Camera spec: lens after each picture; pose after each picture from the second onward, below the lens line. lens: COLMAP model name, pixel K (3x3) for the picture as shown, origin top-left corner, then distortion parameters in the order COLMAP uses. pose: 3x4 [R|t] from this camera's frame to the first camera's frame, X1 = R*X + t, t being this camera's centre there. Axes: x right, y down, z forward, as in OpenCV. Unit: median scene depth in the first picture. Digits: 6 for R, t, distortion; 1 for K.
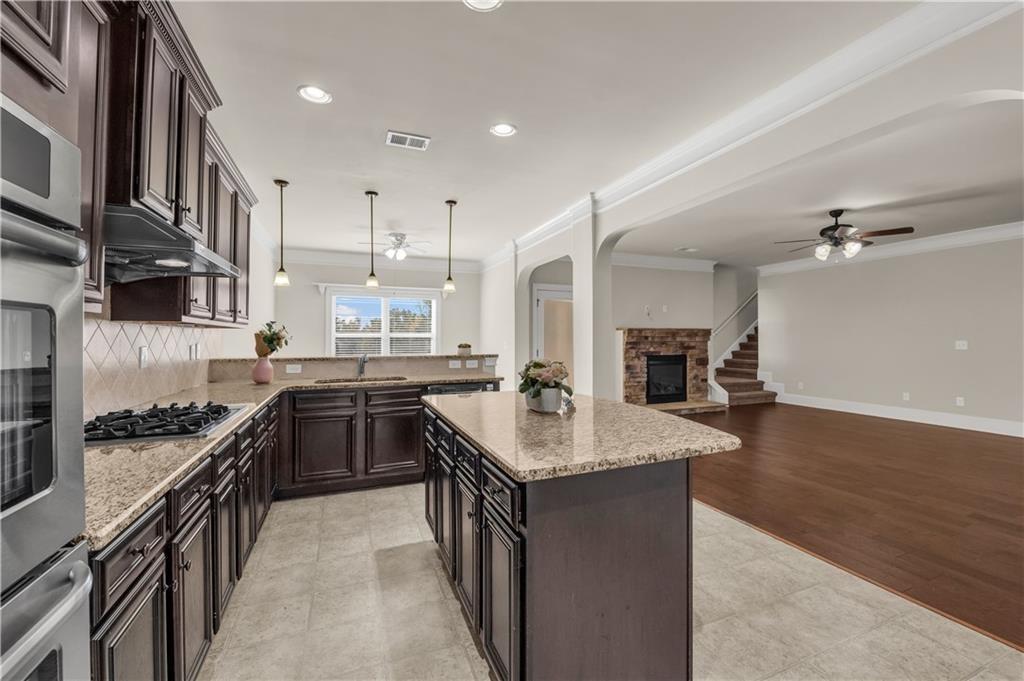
lens RADIAL K [[411.7, 0, 512.1], [0, 411.7, 333.8], [0, 0, 1]] dist [-0.009065, -0.002475]
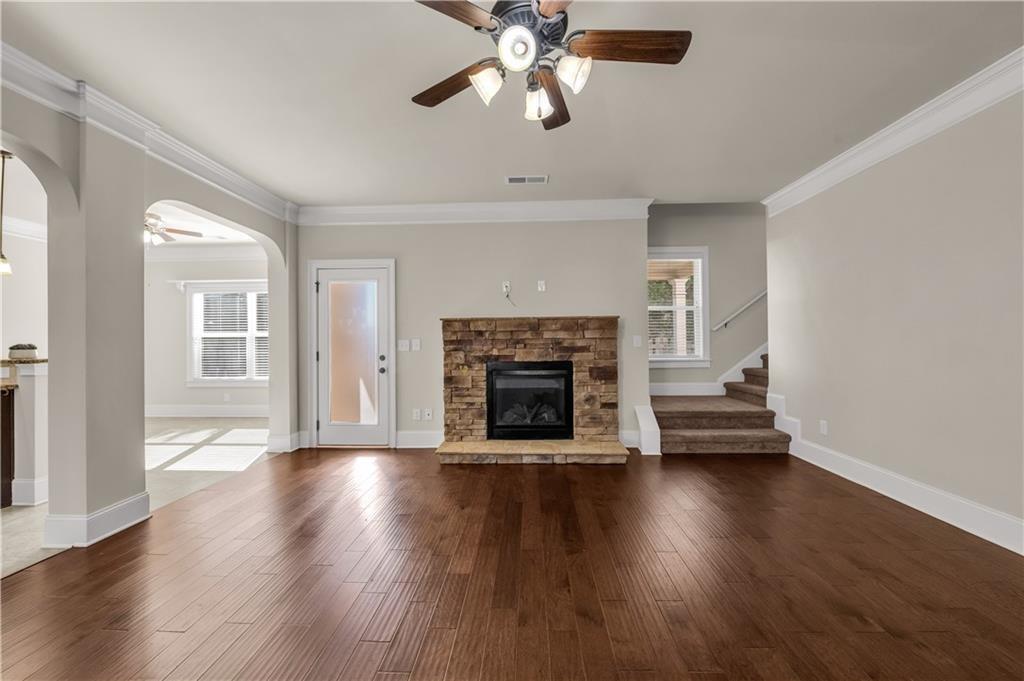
lens RADIAL K [[411.7, 0, 516.3], [0, 411.7, 336.2], [0, 0, 1]] dist [-0.009065, -0.002475]
pose [[0.916101, -0.010508, -0.400810, 0.623598], [0.013487, 0.999898, 0.004611, 0.012030], [0.400721, -0.009630, 0.916150, 0.450472]]
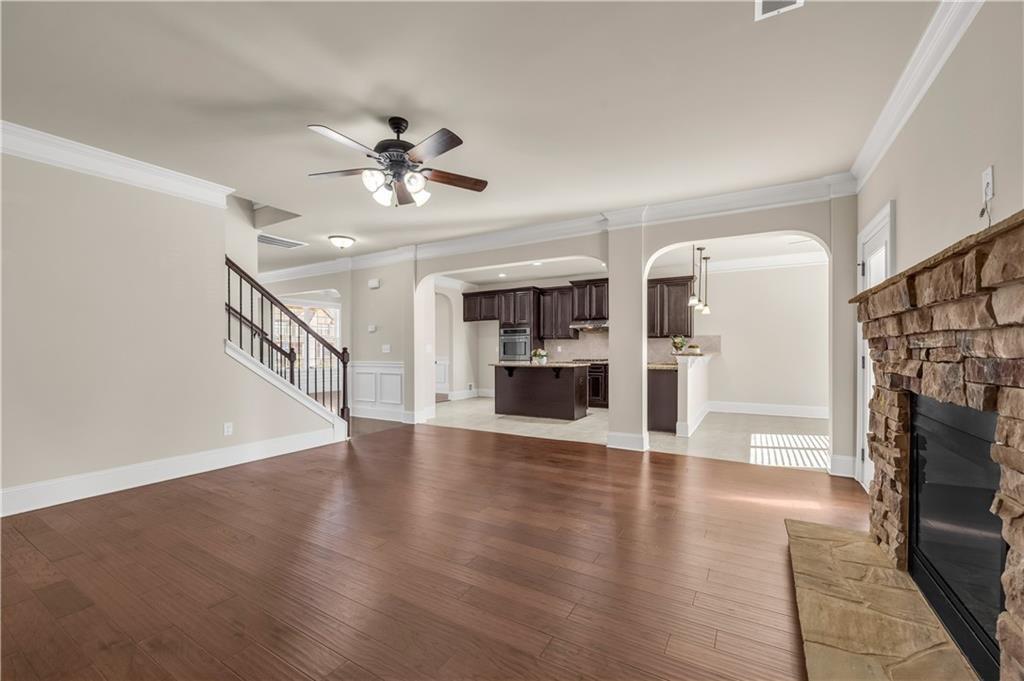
lens RADIAL K [[411.7, 0, 517.0], [0, 411.7, 350.8], [0, 0, 1]] dist [-0.009065, -0.002475]
pose [[-0.783863, 0.006374, -0.620901, 0.695341], [0.012046, 0.999915, -0.004943, 0.027021], [0.620817, -0.011354, -0.783873, 1.060042]]
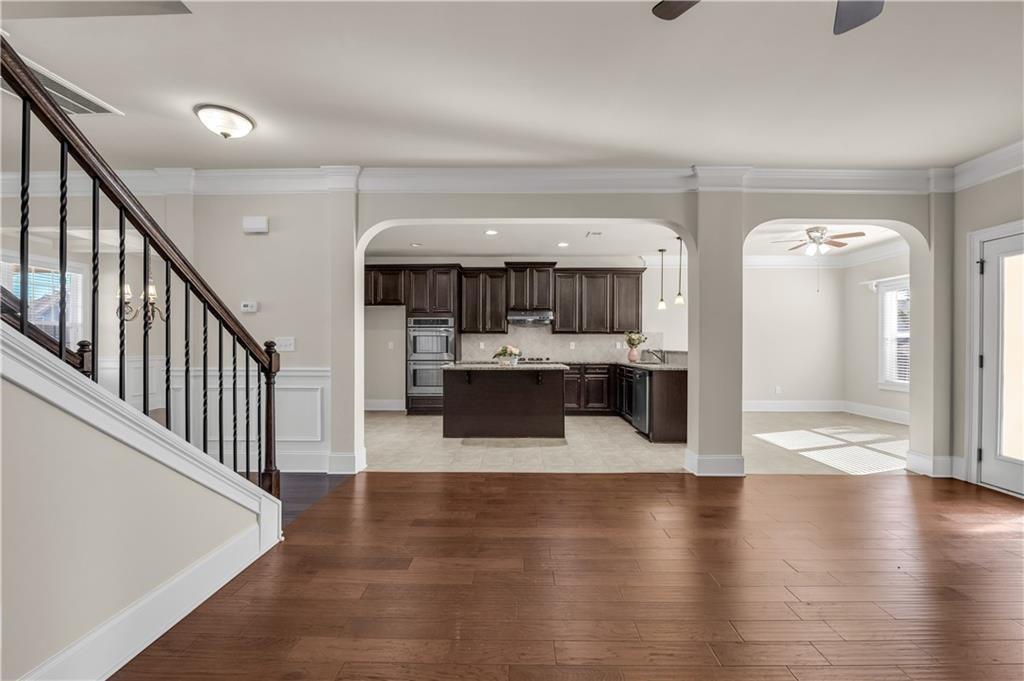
lens RADIAL K [[411.7, 0, 516.1], [0, 411.7, 348.3], [0, 0, 1]] dist [-0.009065, -0.002475]
pose [[-0.379987, 0.007914, -0.924958, 0.719554], [0.009987, 0.999940, 0.004453, 0.020114], [0.924938, -0.007545, -0.380043, 0.602673]]
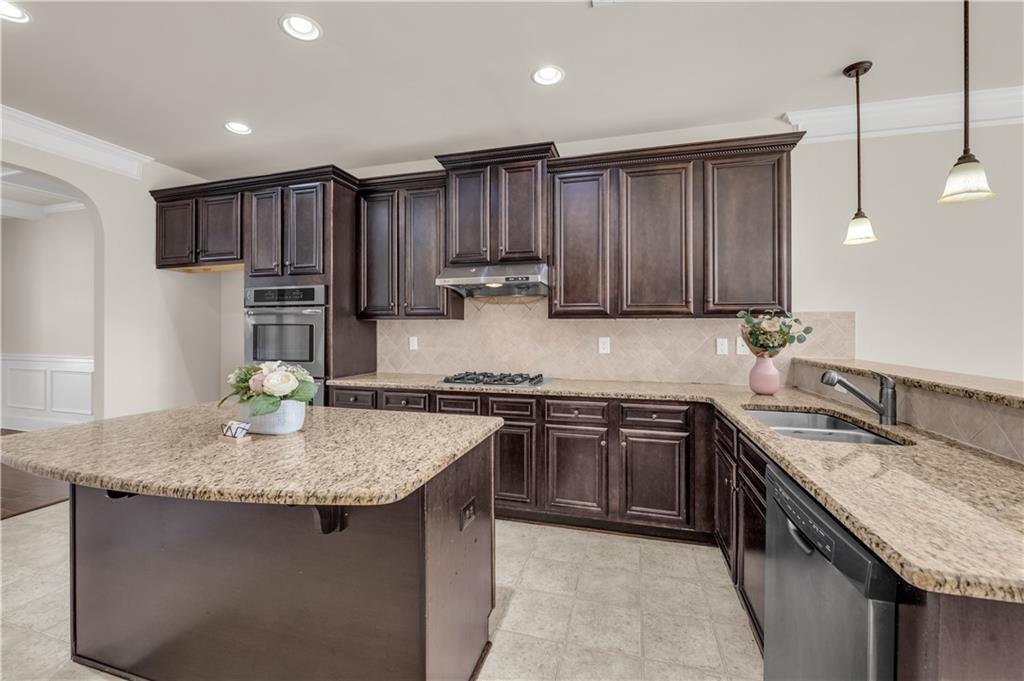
lens RADIAL K [[411.7, 0, 508.7], [0, 411.7, 328.2], [0, 0, 1]] dist [-0.009065, -0.002475]
pose [[-0.607585, -0.005348, -0.794237, 0.116526], [0.007378, 0.999896, -0.012377, 0.005172], [0.794220, -0.013380, -0.607482, 0.527464]]
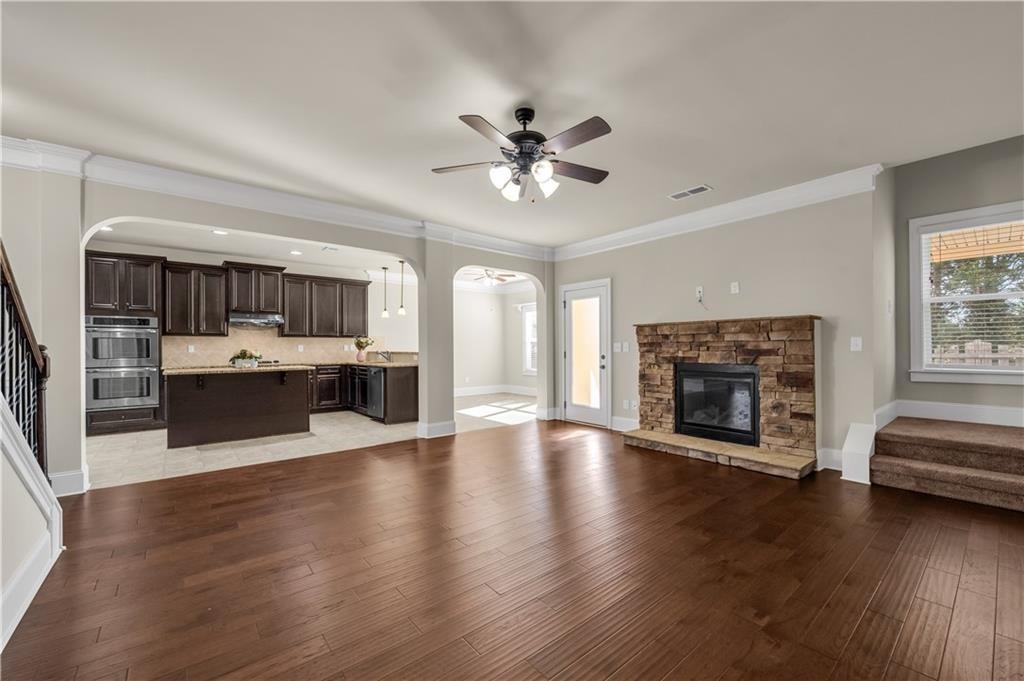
lens RADIAL K [[411.7, 0, 513.9], [0, 411.7, 347.6], [0, 0, 1]] dist [-0.009065, -0.002475]
pose [[0.308187, 0.000587, -0.951325, 0.905069], [0.015946, 0.999856, 0.005782, 0.019894], [0.951192, -0.016952, 0.308134, 0.539200]]
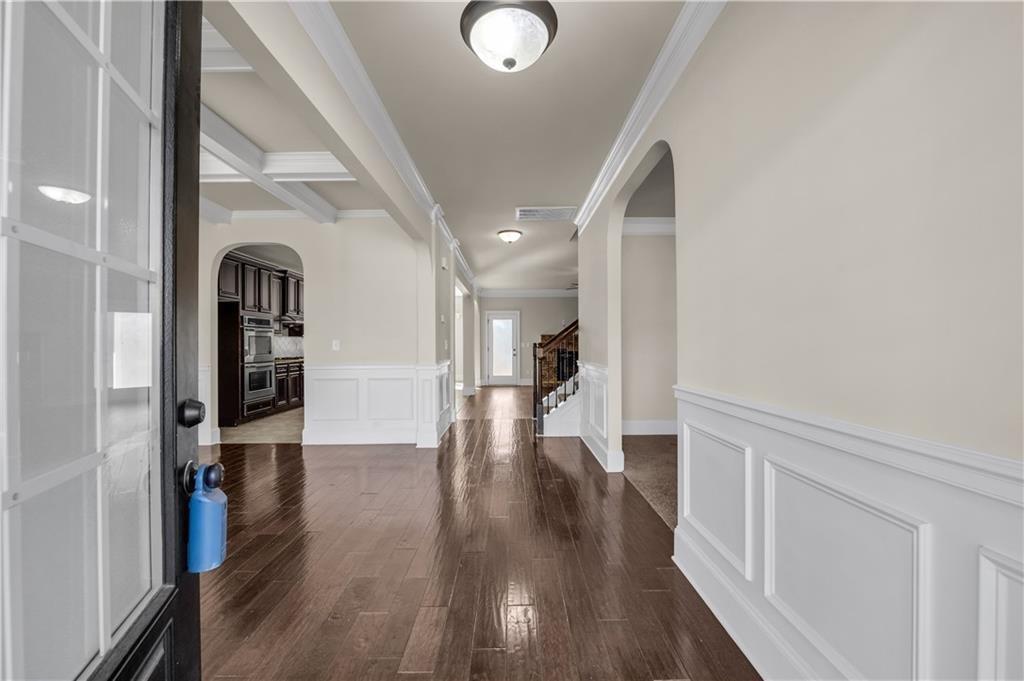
lens RADIAL K [[411.7, 0, 517.9], [0, 411.7, 344.6], [0, 0, 1]] dist [-0.009065, -0.002475]
pose [[0.935719, -0.001500, -0.352742, 0.764871], [0.006575, 0.999891, 0.013190, 0.003626], [0.352684, -0.014661, 0.935628, -0.597374]]
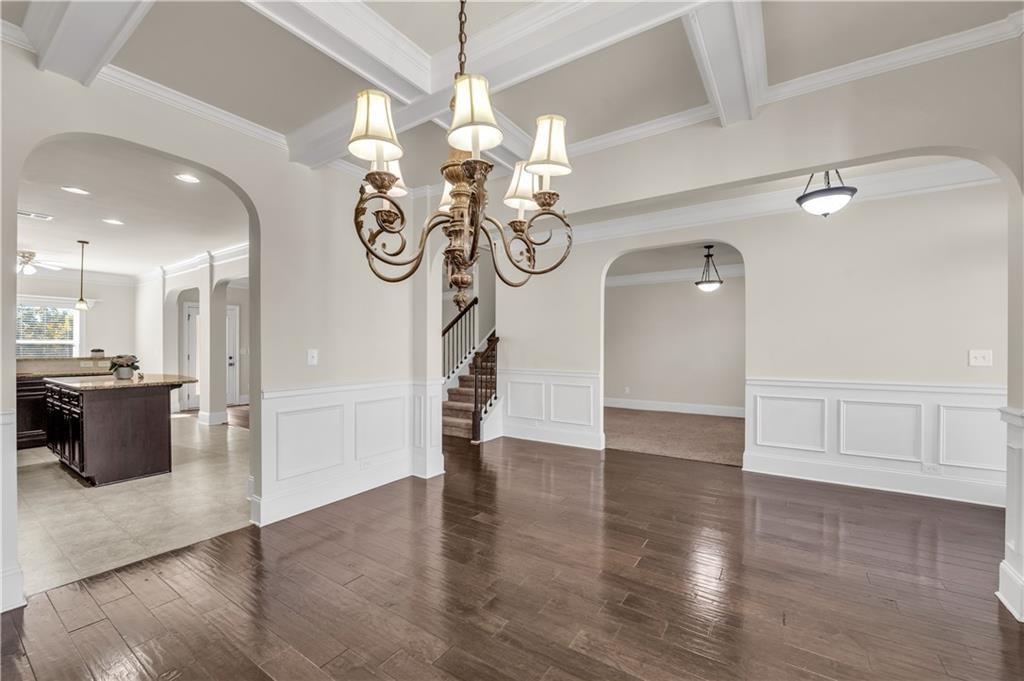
lens RADIAL K [[411.7, 0, 519.1], [0, 411.7, 350.6], [0, 0, 1]] dist [-0.009065, -0.002475]
pose [[0.820146, -0.001293, 0.572153, 0.163998], [-0.009505, 0.999829, 0.015884, -0.003125], [-0.572076, -0.018466, 0.819993, -0.564586]]
